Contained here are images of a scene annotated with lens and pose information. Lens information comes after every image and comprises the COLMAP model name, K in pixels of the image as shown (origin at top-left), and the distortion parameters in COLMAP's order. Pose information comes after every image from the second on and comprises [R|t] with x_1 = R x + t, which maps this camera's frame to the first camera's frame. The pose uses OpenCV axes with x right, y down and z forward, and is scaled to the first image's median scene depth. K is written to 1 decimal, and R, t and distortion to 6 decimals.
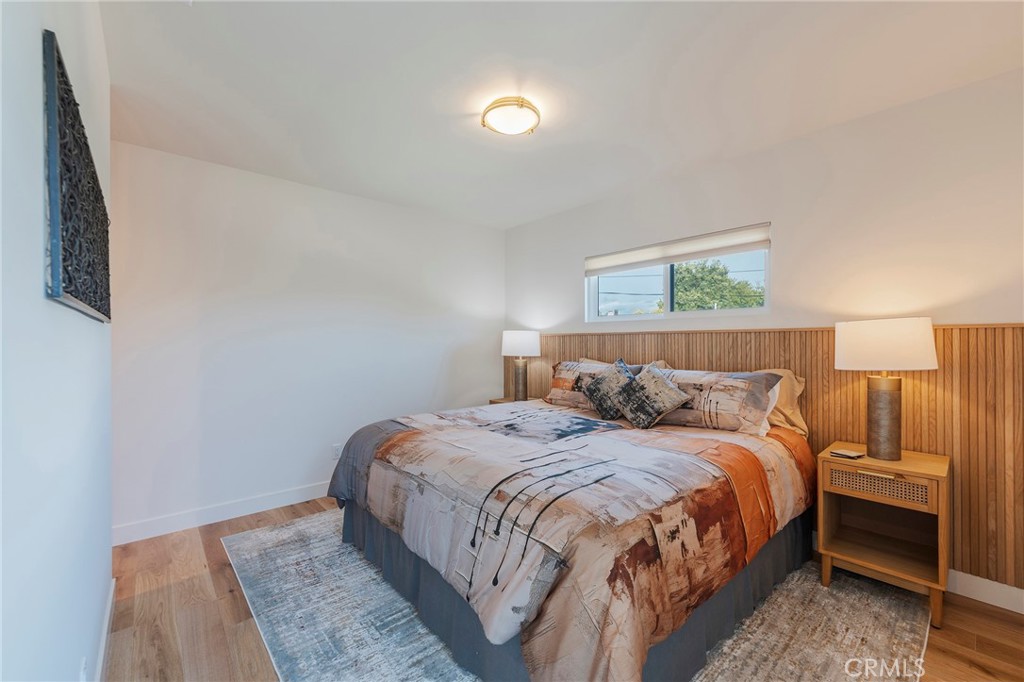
lens RADIAL K [[424.1, 0, 512.0], [0, 424.1, 341.0], [0, 0, 1]] dist [-0.000539, -0.000050]
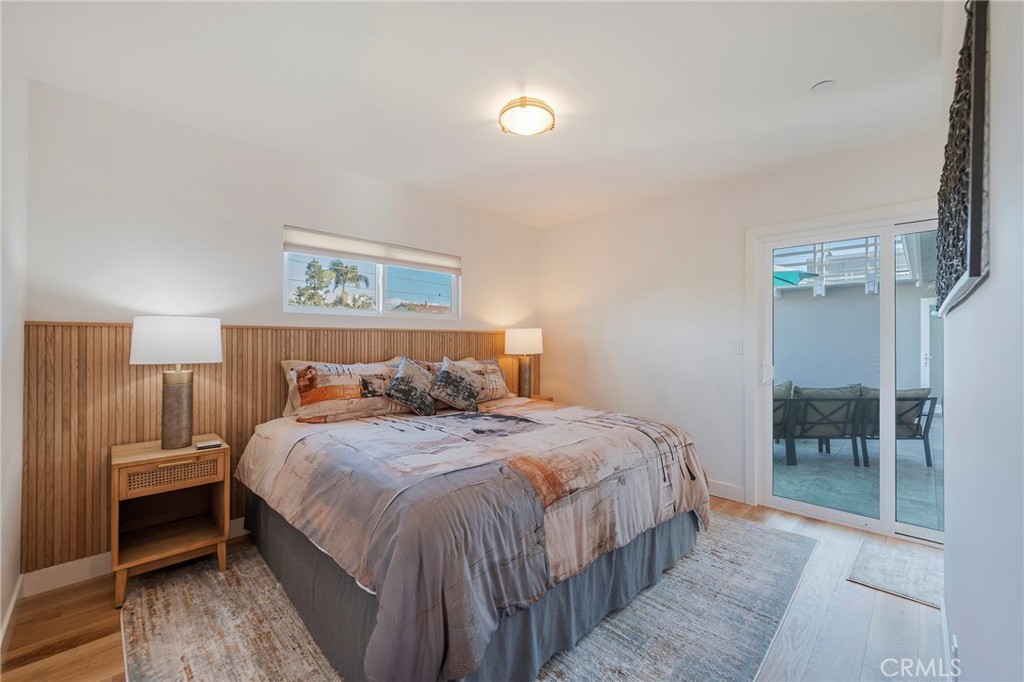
lens RADIAL K [[417.0, 0, 515.1], [0, 417.0, 351.3], [0, 0, 1]] dist [-0.001393, -0.000192]
pose [[-0.085815, -0.028593, 0.995901, -0.617895], [-0.008454, 0.999573, 0.027970, 0.000674], [-0.996275, -0.006019, -0.086020, 0.689031]]
